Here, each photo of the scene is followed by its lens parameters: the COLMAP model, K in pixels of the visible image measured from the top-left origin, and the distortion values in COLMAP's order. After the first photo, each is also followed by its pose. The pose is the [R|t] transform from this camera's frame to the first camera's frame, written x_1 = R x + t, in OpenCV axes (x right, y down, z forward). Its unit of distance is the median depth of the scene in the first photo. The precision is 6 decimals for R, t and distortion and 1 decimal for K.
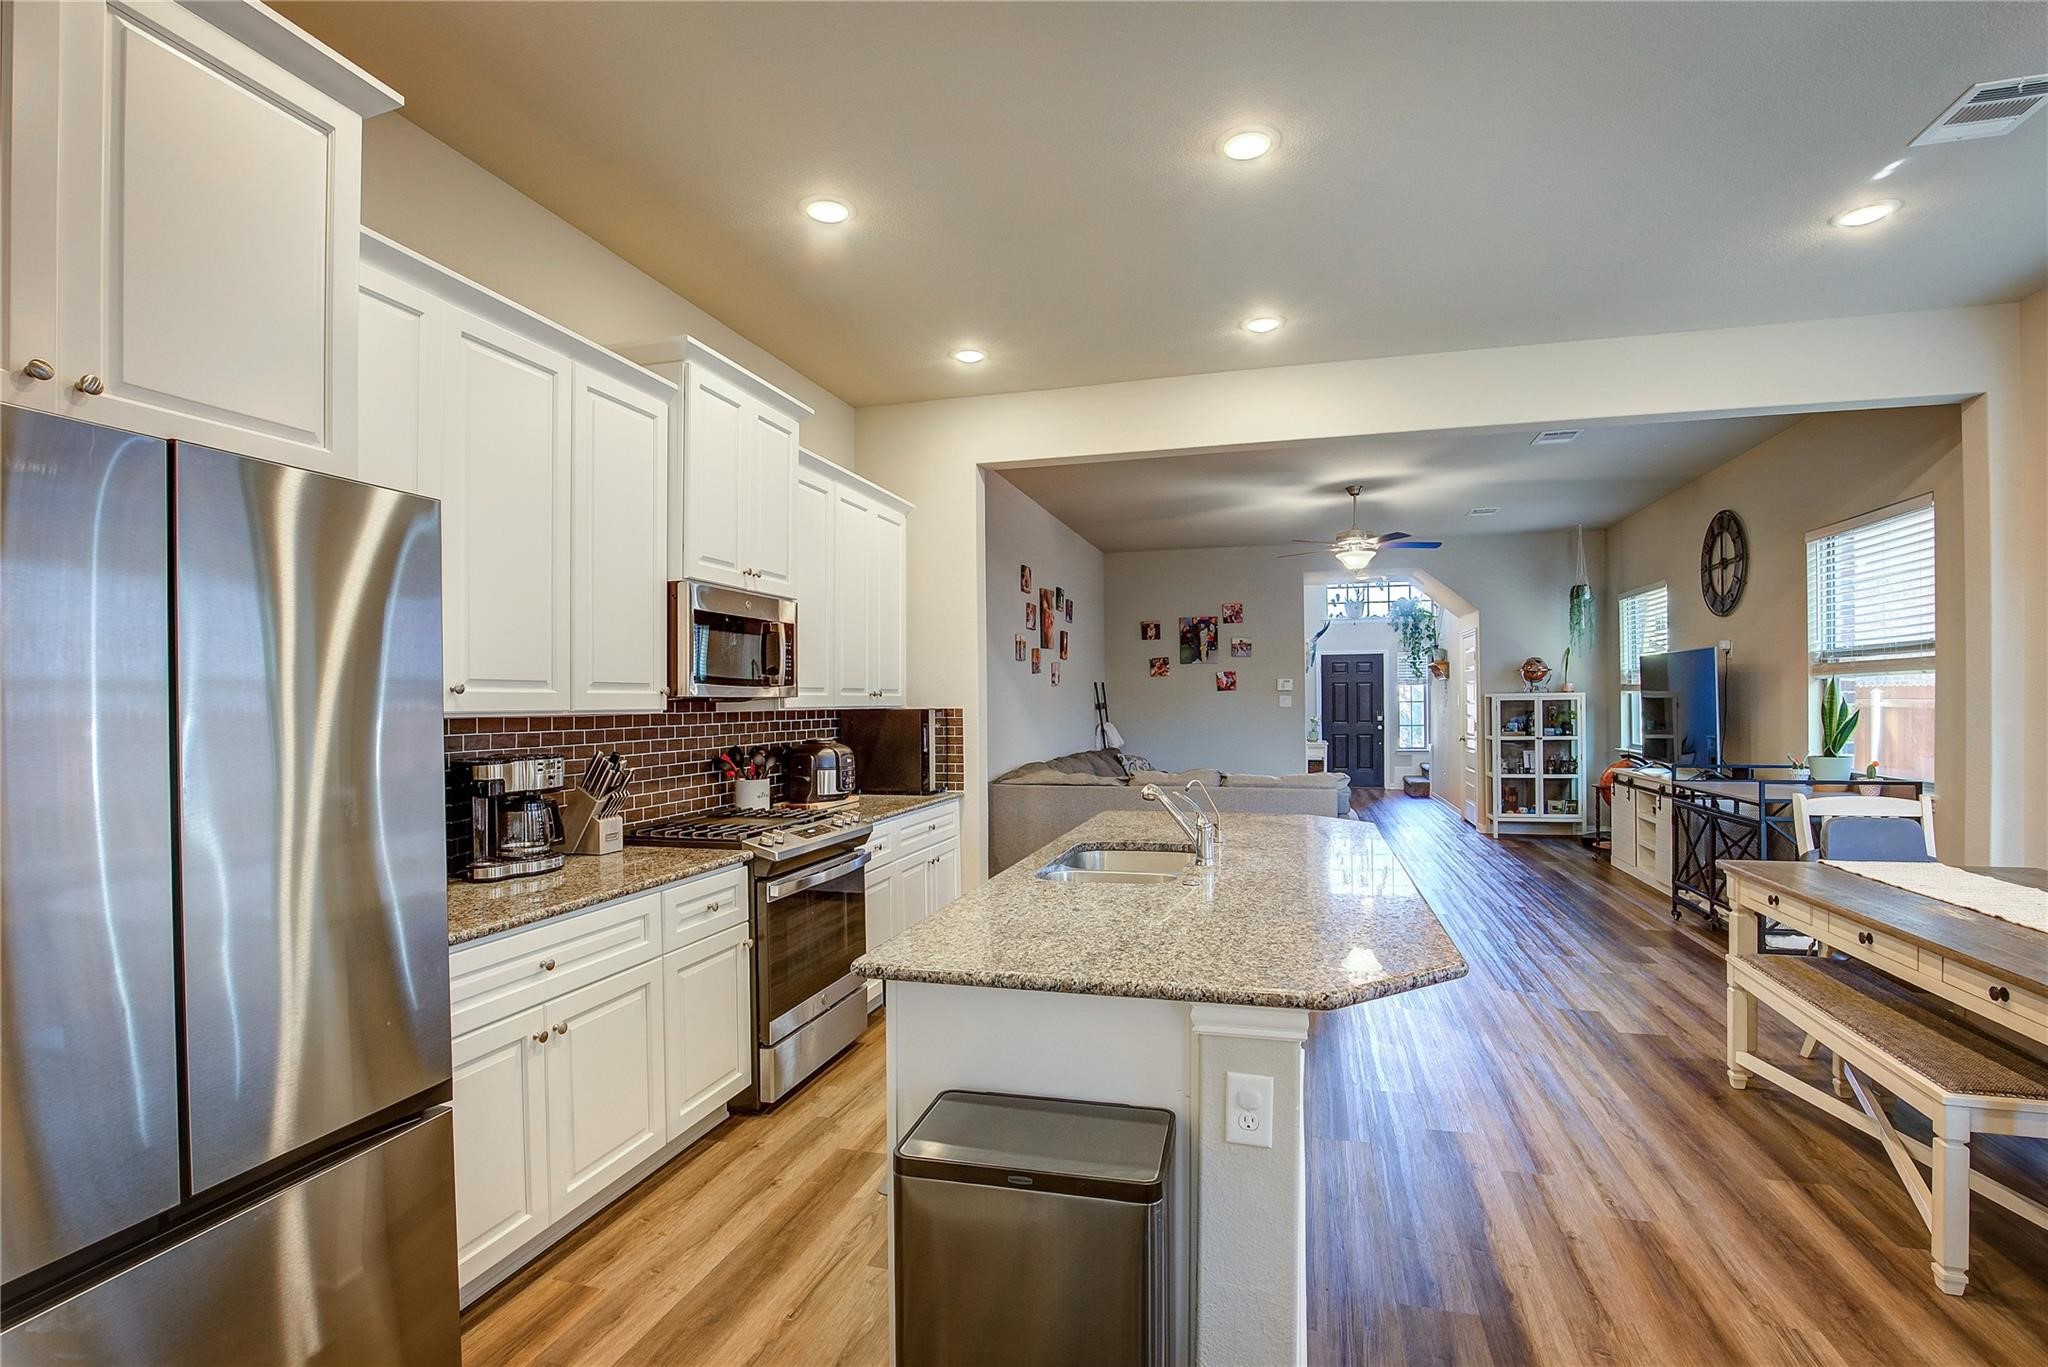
lens RADIAL K [[941.0, 0, 1034.7], [0, 941.0, 689.2], [0, 0, 1]] dist [-0.035677, 0.006072]
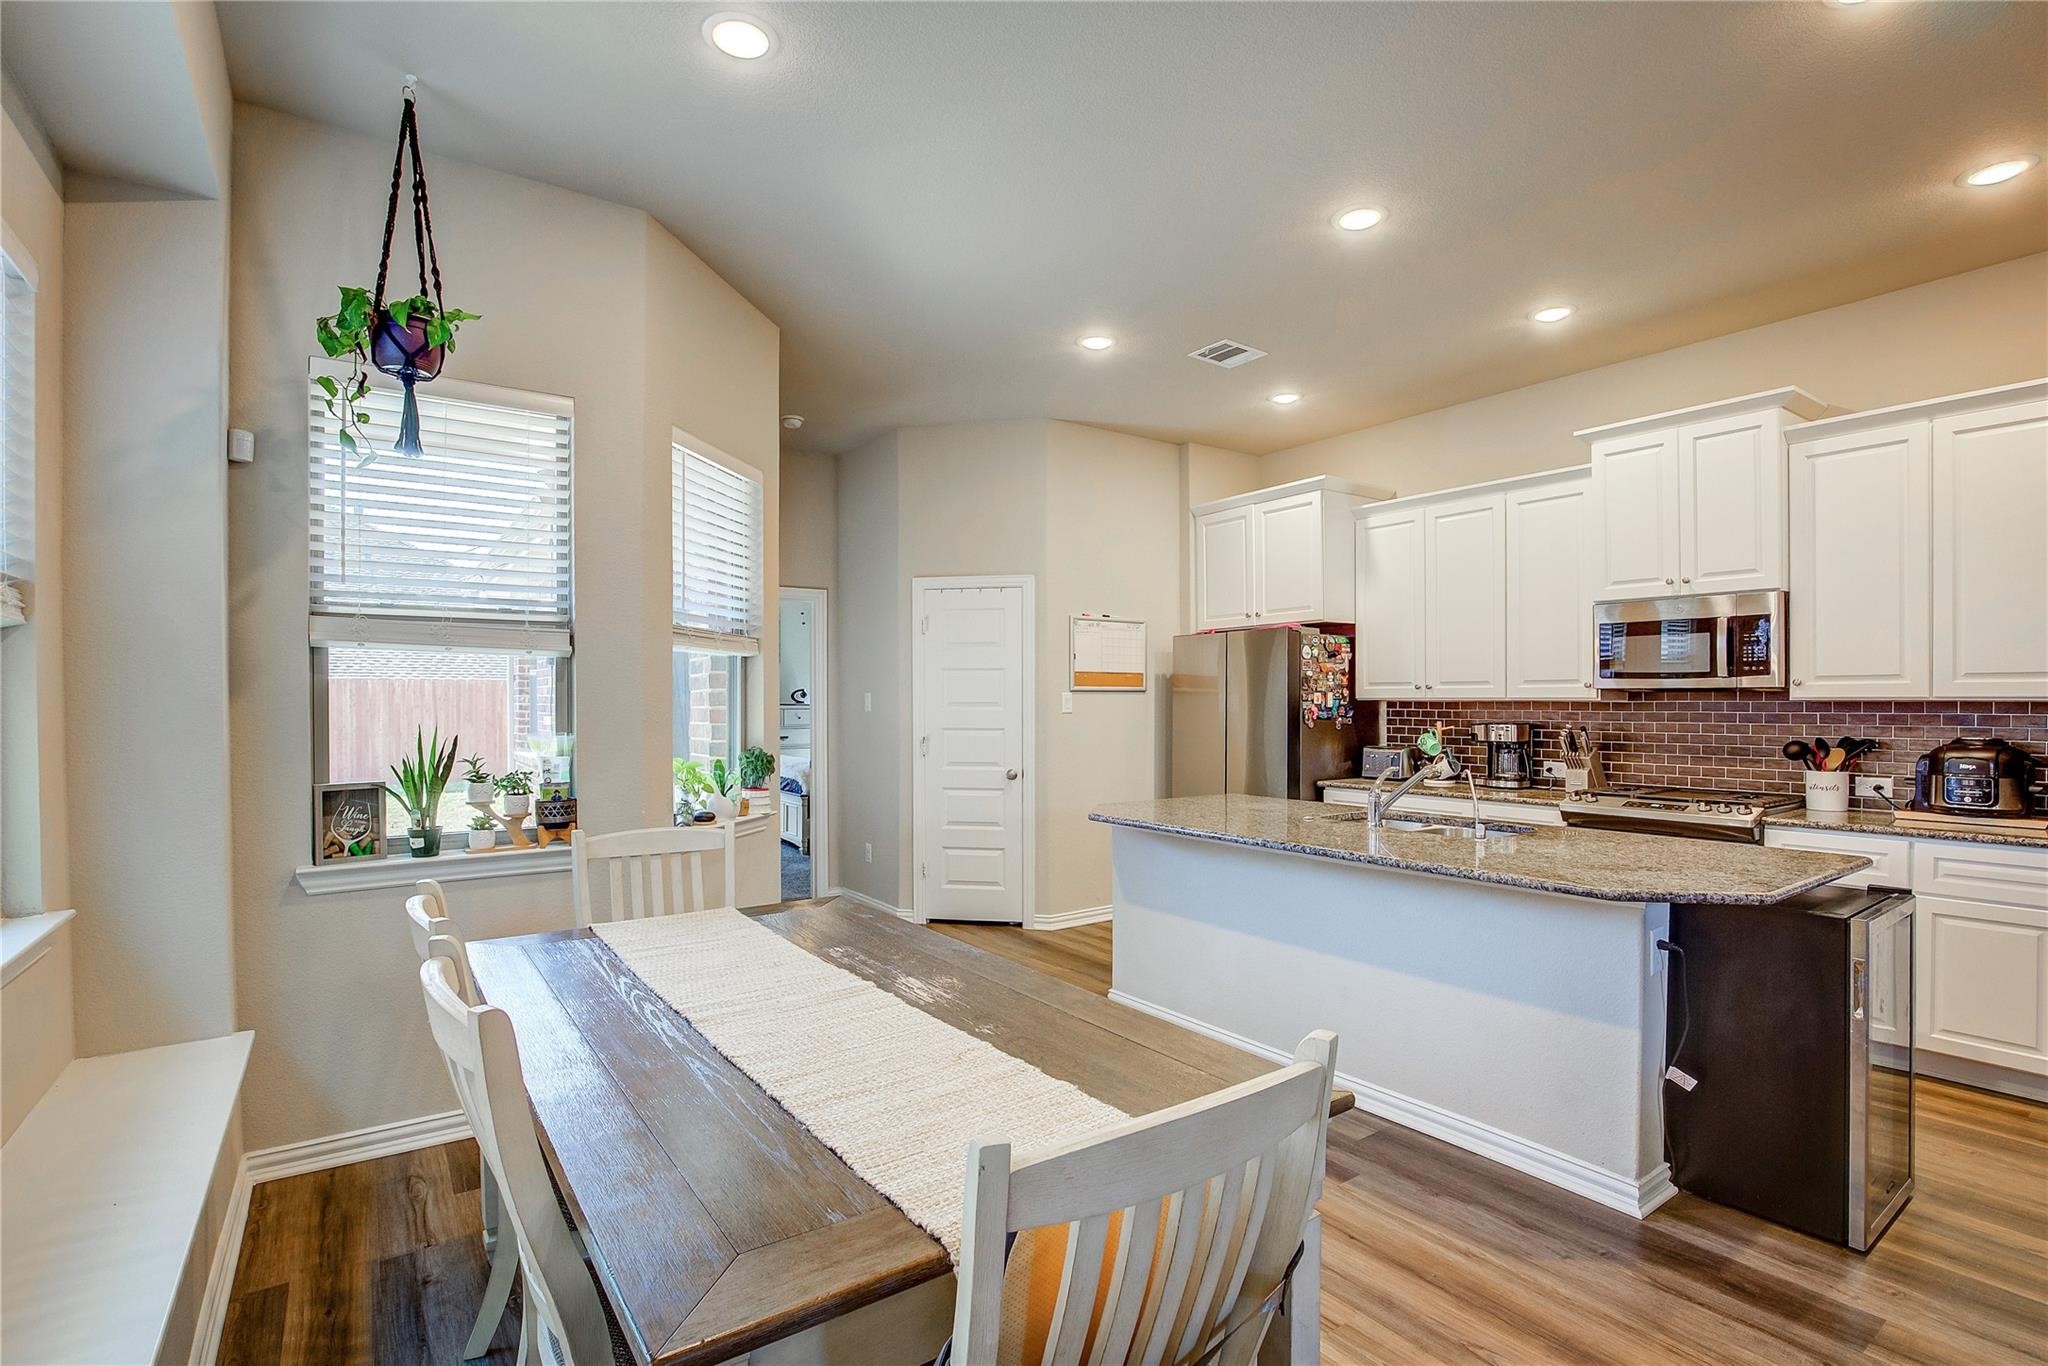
lens RADIAL K [[941.0, 0, 1046.7], [0, 941.0, 715.6], [0, 0, 1]] dist [-0.035677, 0.006072]
pose [[-0.621178, 0.022714, -0.783341, 0.733817], [0.016288, 0.999738, 0.016073, 0.007797], [0.783501, -0.002775, -0.621385, 0.744167]]
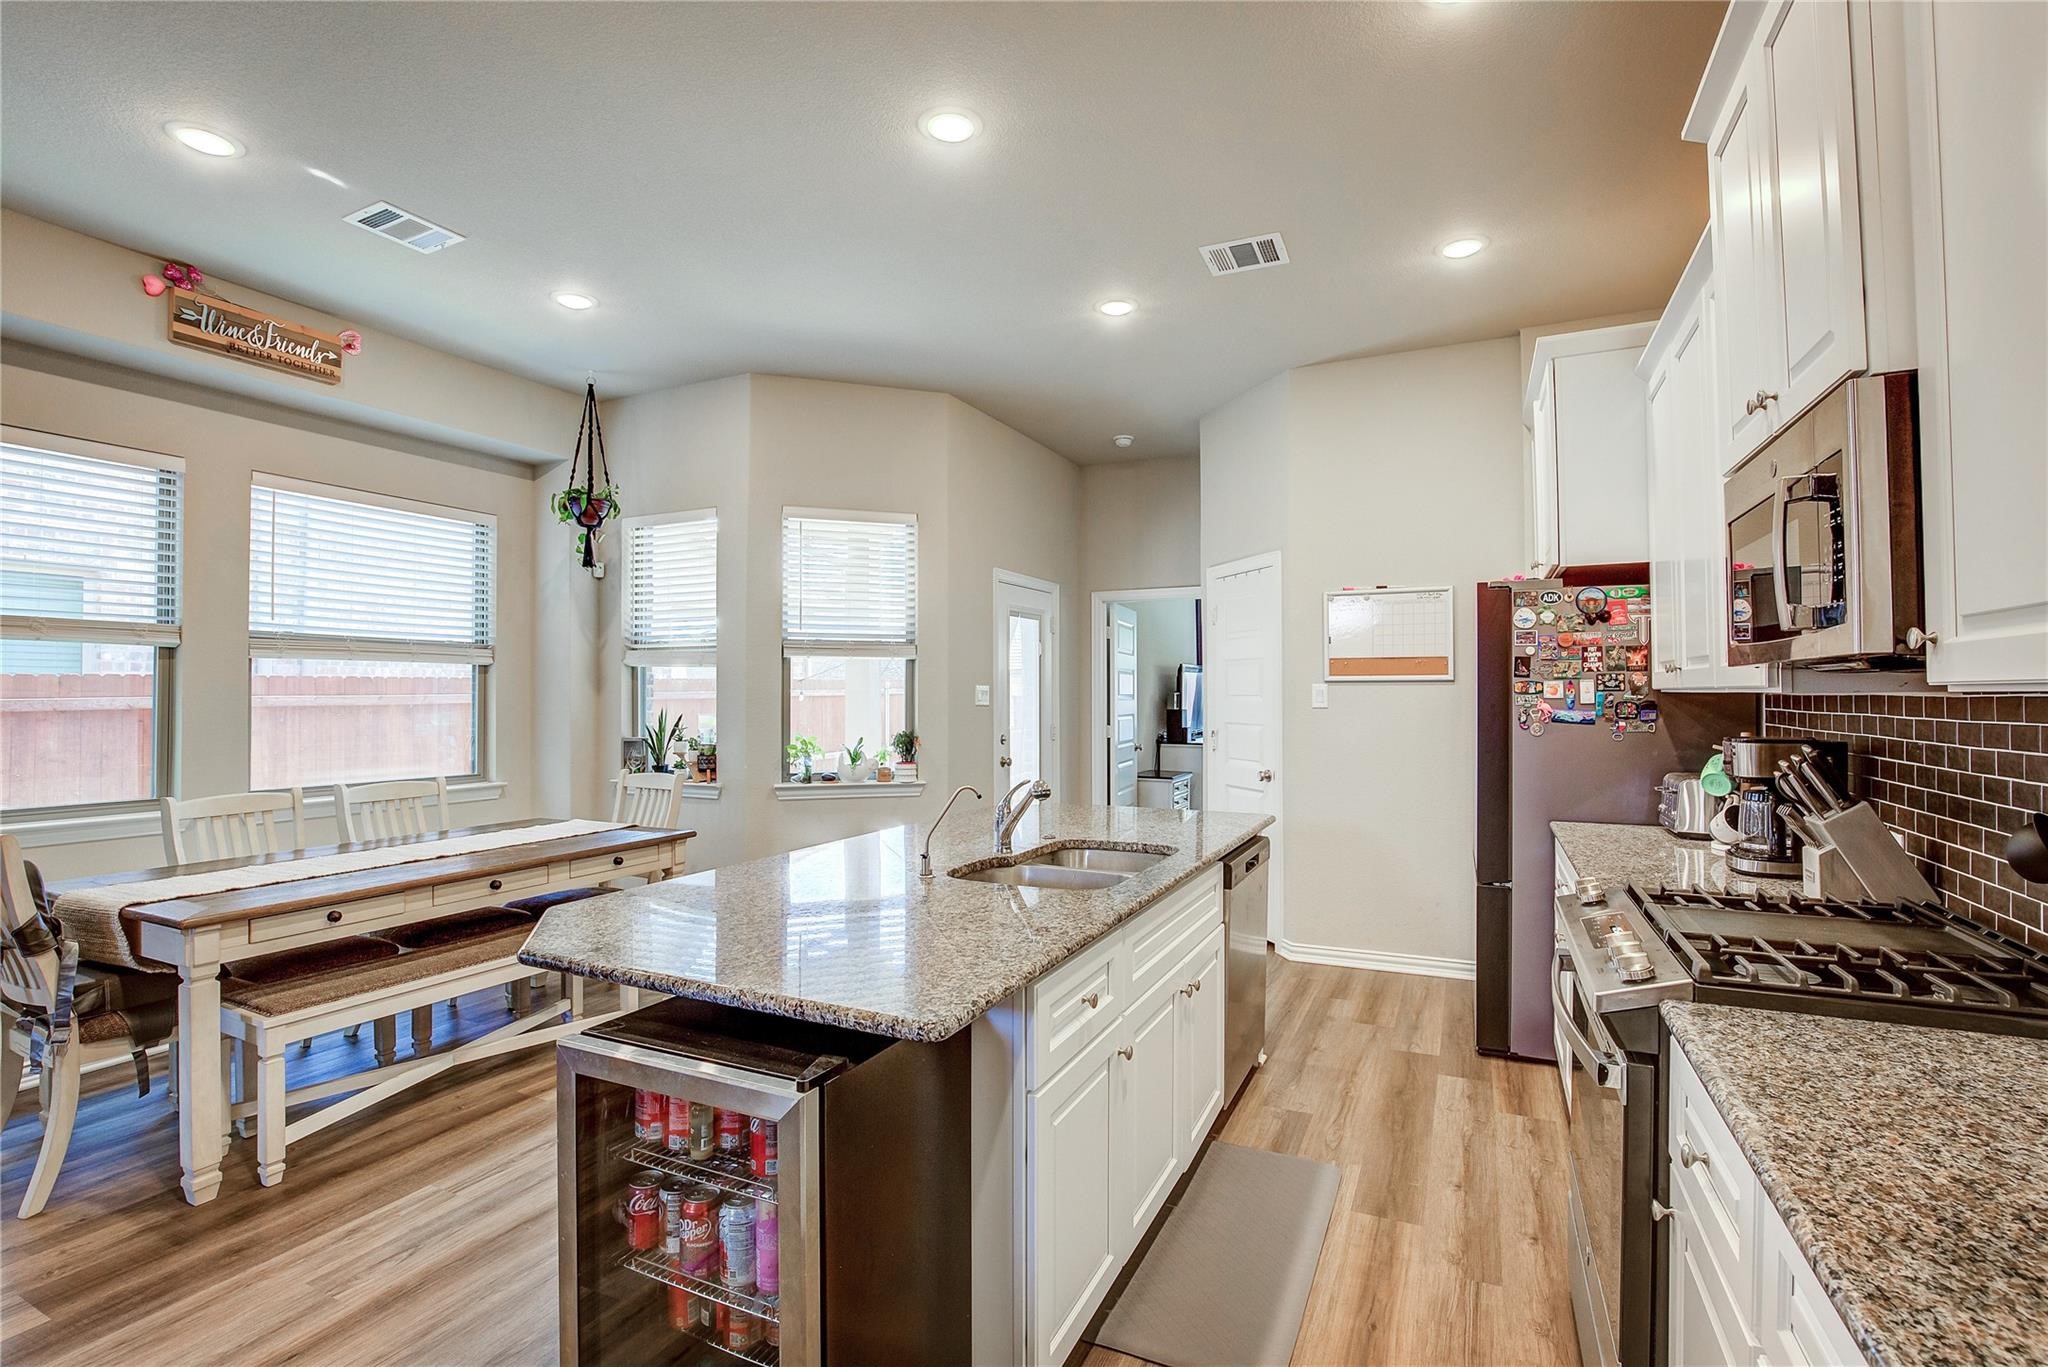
lens RADIAL K [[941.0, 0, 1026.5], [0, 941.0, 679.2], [0, 0, 1]] dist [-0.035677, 0.006072]
pose [[-0.985045, 0.013913, 0.171734, -0.007586], [0.009012, 0.999530, -0.029290, 0.018463], [-0.172061, -0.027305, -0.984708, 1.028228]]
